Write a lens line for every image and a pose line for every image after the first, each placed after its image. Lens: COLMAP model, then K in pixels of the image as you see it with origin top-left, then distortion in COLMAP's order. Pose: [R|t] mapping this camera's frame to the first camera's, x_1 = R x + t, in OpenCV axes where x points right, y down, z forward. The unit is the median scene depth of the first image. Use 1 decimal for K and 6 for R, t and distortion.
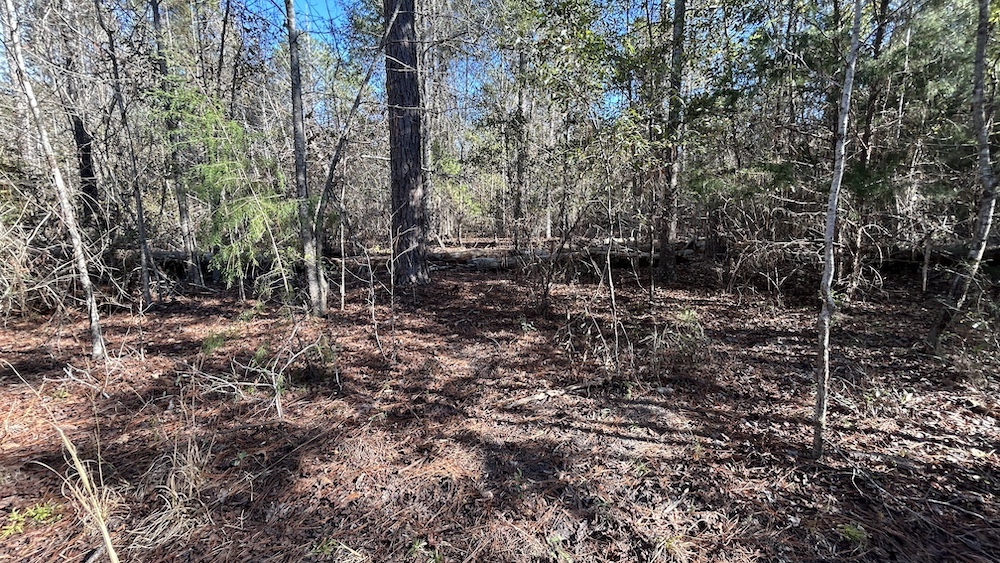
lens RADIAL K [[402.6, 0, 500.7], [0, 402.6, 275.4], [0, 0, 1]] dist [-0.000225, 0.000304]
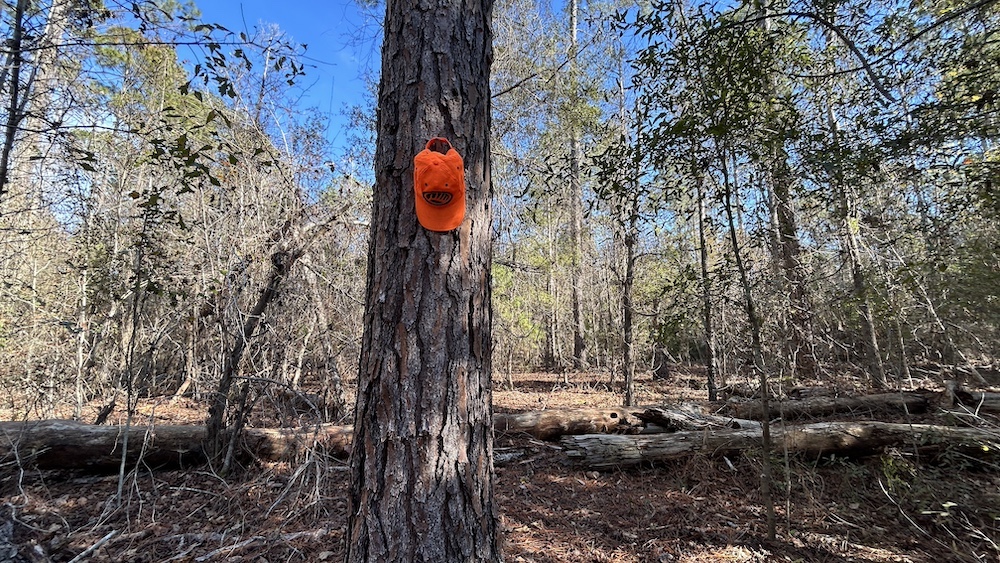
lens RADIAL K [[402.6, 0, 500.7], [0, 402.6, 275.4], [0, 0, 1]] dist [-0.000225, 0.000304]
pose [[0.997653, -0.009418, -0.067816, -0.101688], [-0.012419, 0.949169, -0.314522, -0.058404], [0.067331, 0.314627, 0.946825, 0.454837]]
